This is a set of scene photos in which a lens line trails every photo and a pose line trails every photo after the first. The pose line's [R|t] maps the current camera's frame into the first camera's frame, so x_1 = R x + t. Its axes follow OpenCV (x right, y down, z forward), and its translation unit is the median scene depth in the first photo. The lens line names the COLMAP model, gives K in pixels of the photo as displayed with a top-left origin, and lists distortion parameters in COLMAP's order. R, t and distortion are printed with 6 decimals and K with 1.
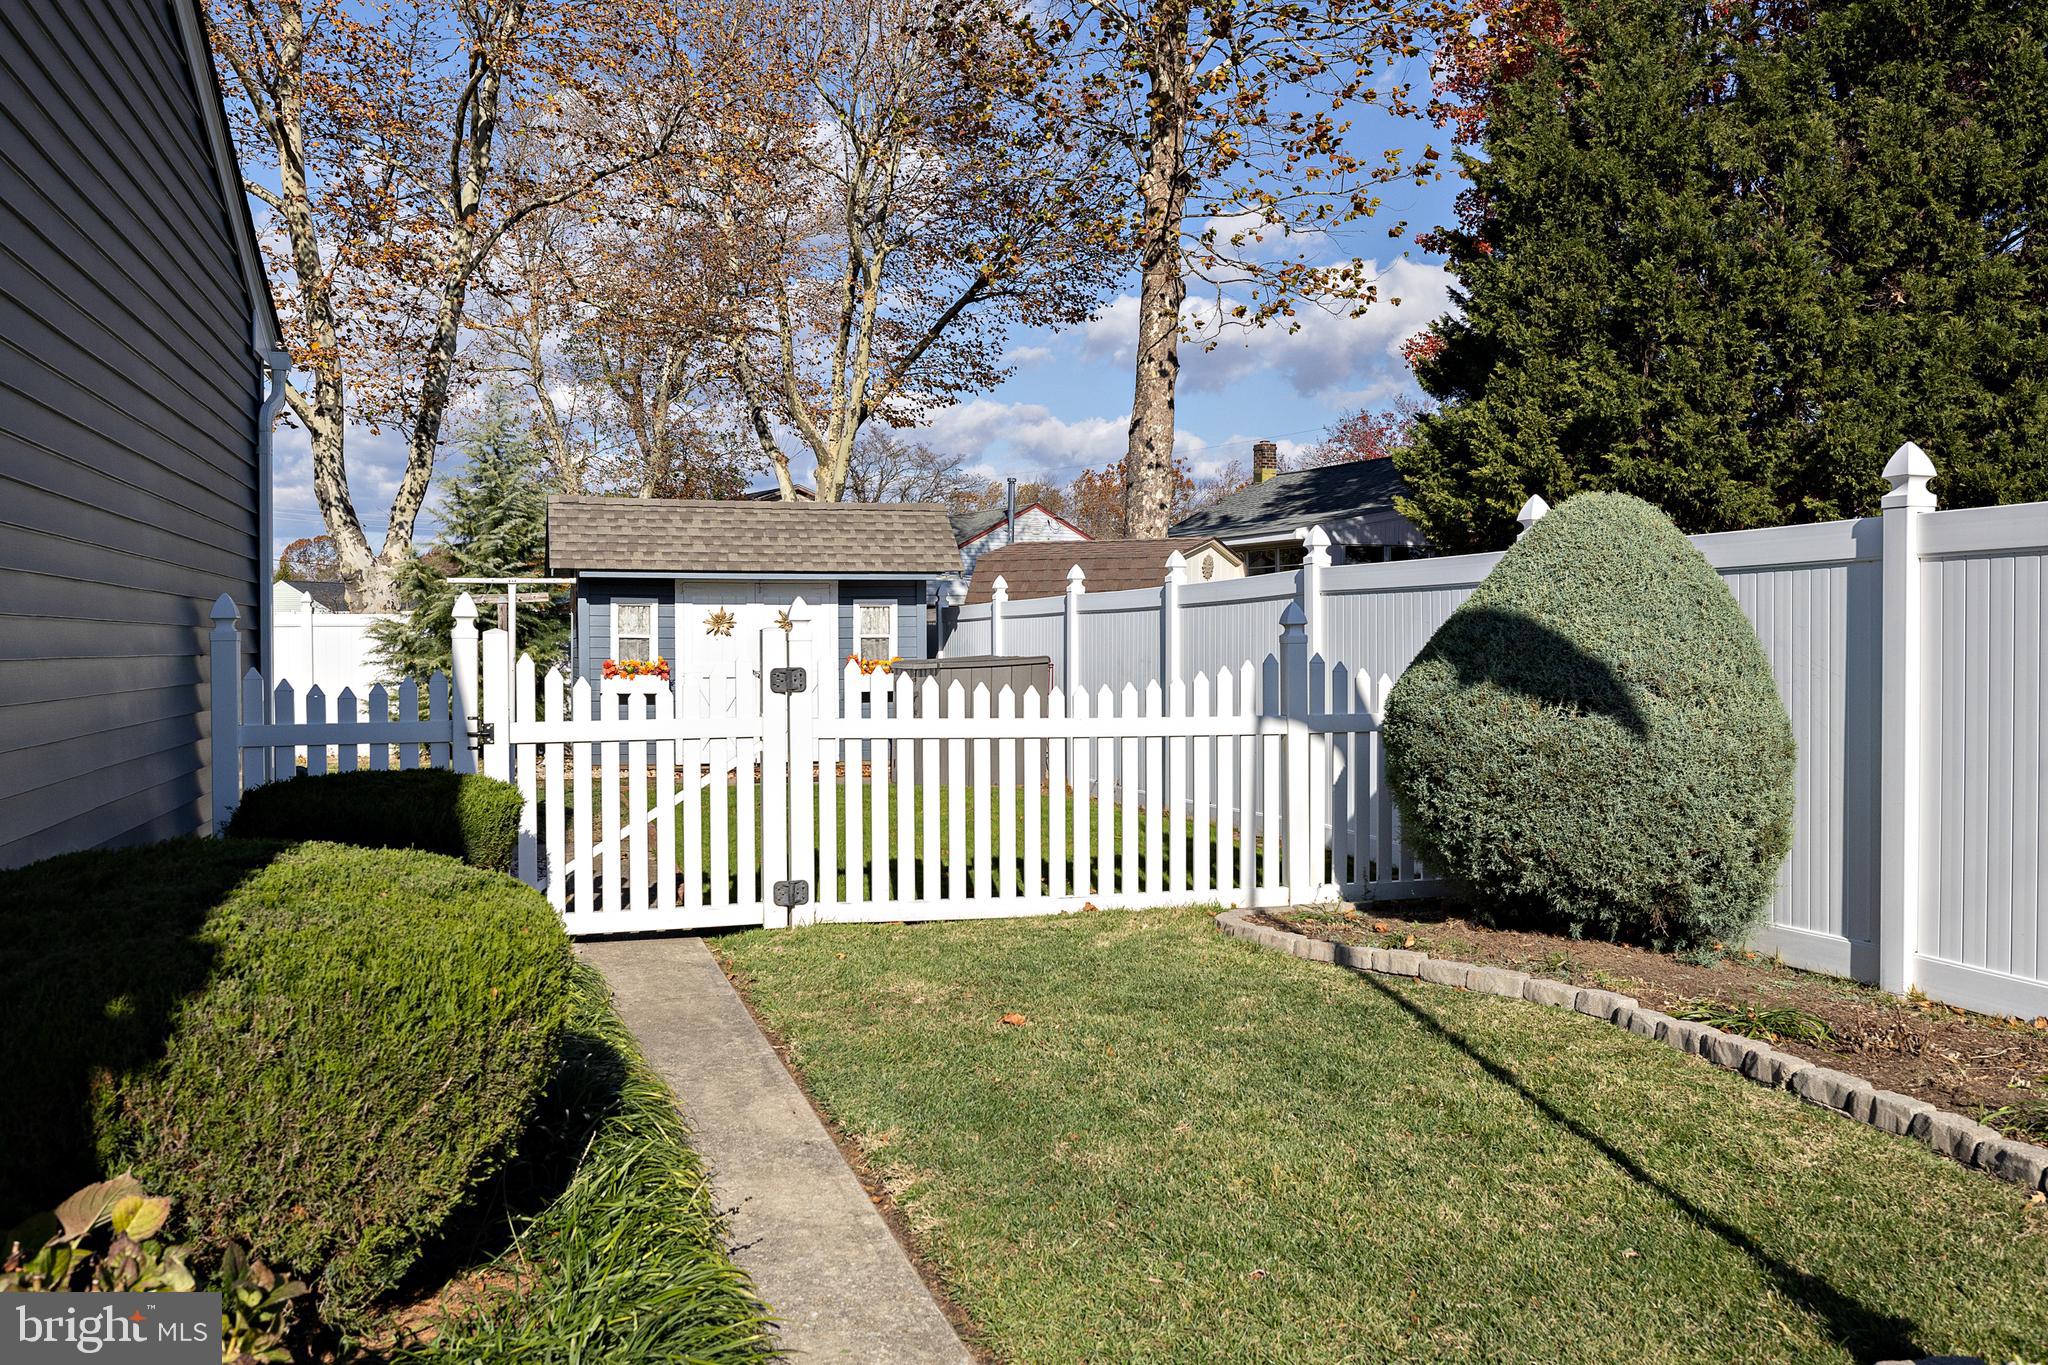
lens RADIAL K [[1737.4, 0, 1025.0], [0, 1737.4, 677.9], [0, 0, 1]] dist [0.004722, -0.002116]
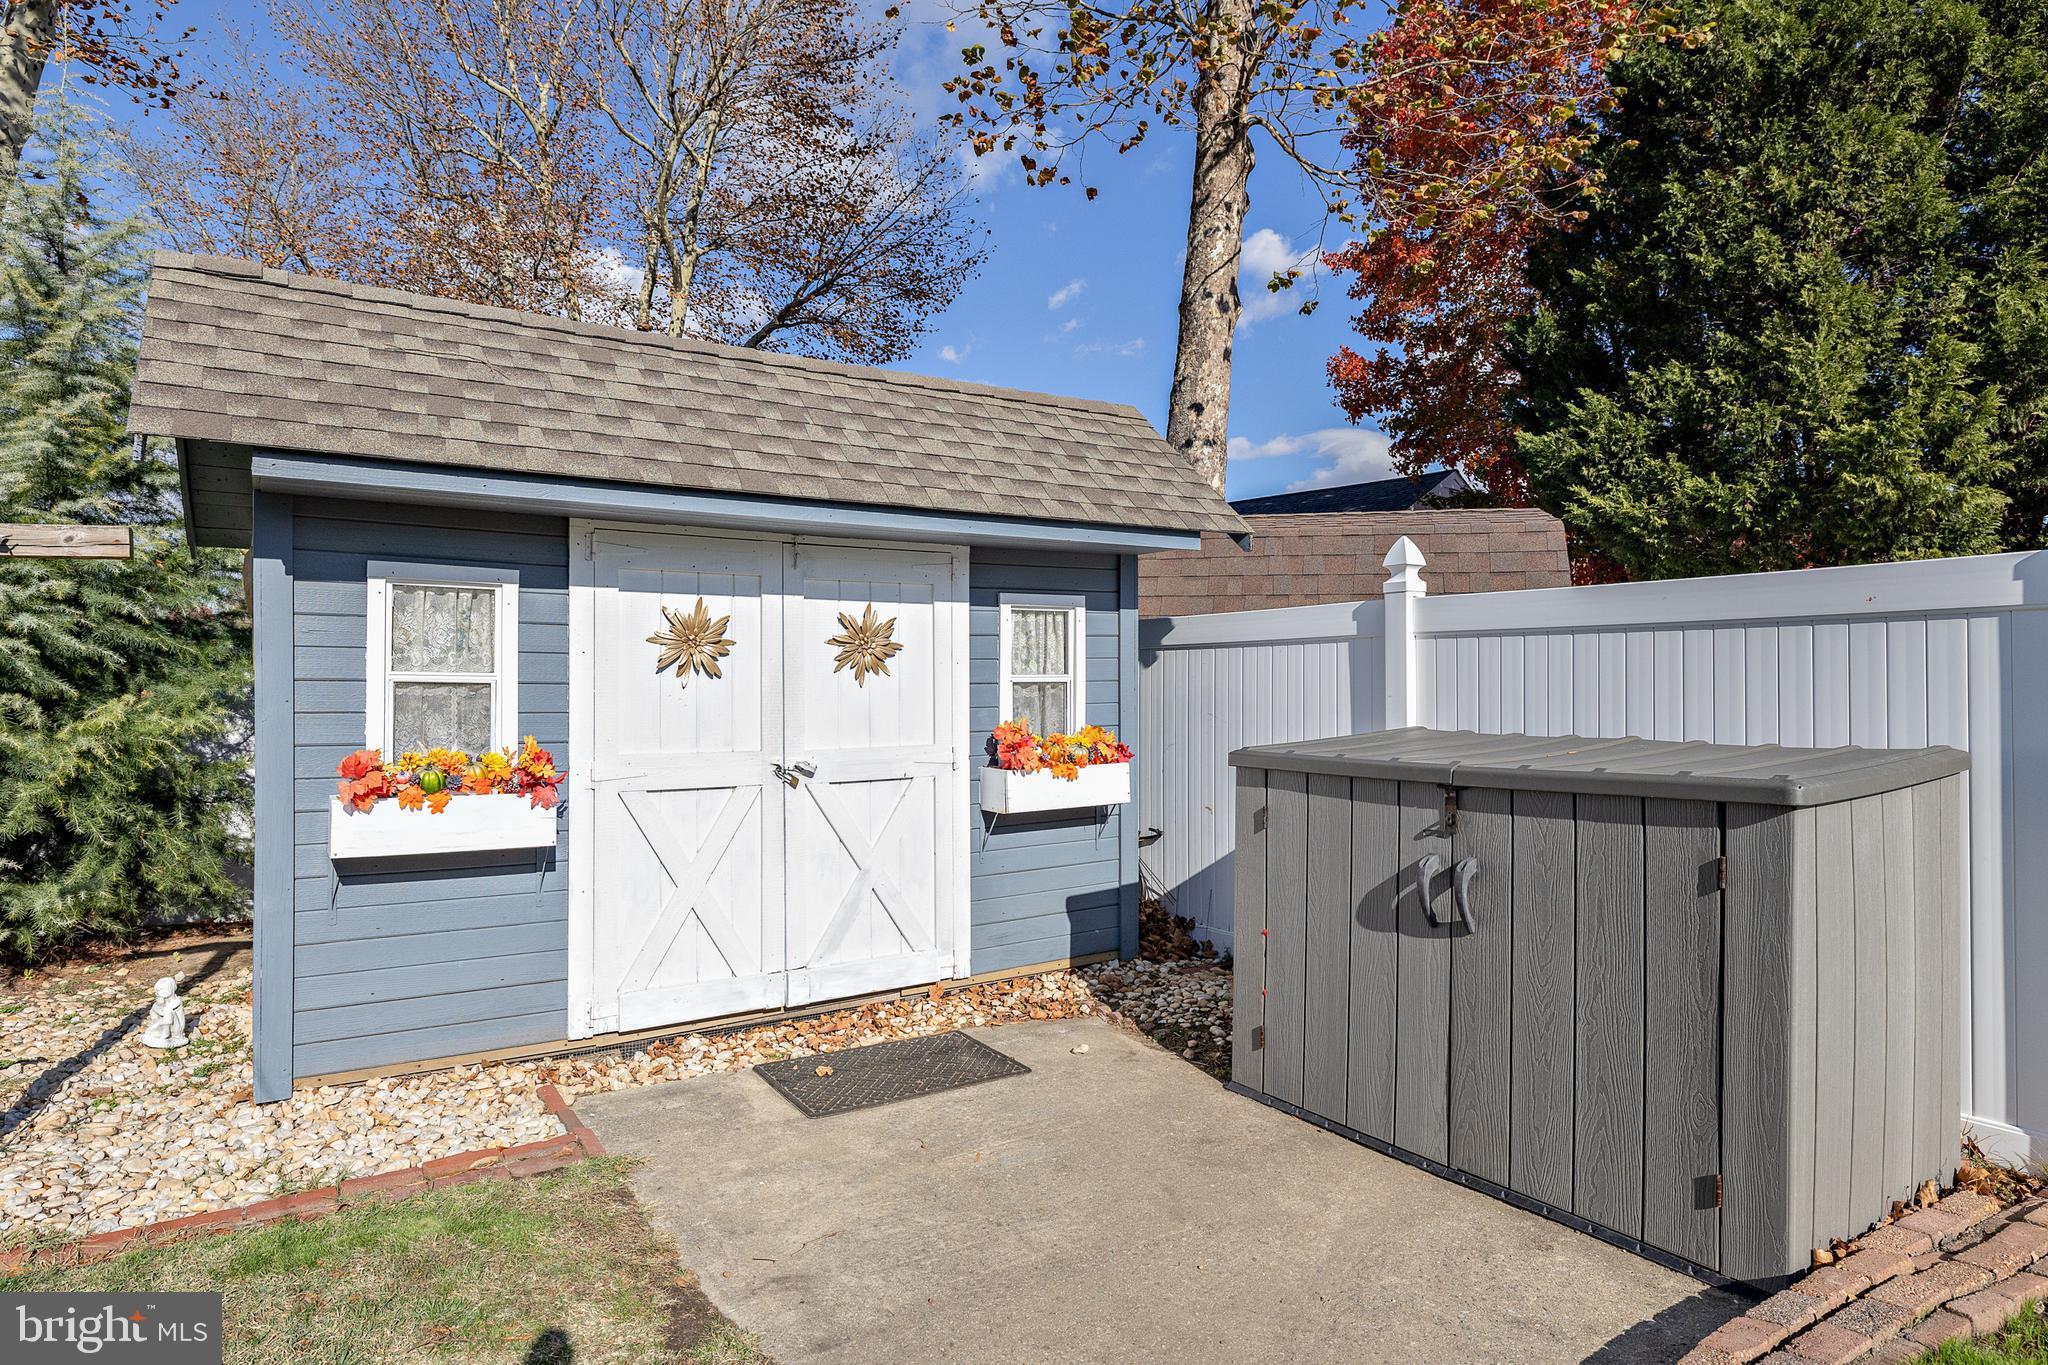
lens RADIAL K [[1211.4, 0, 1015.8], [0, 1211.4, 677.9], [0, 0, 1]] dist [-0.013545, -0.000018]
pose [[0.950573, 0.005311, 0.310454, -0.186095], [0.006444, 0.999301, -0.036824, -0.014082], [-0.310433, 0.037004, 0.949875, 0.719369]]
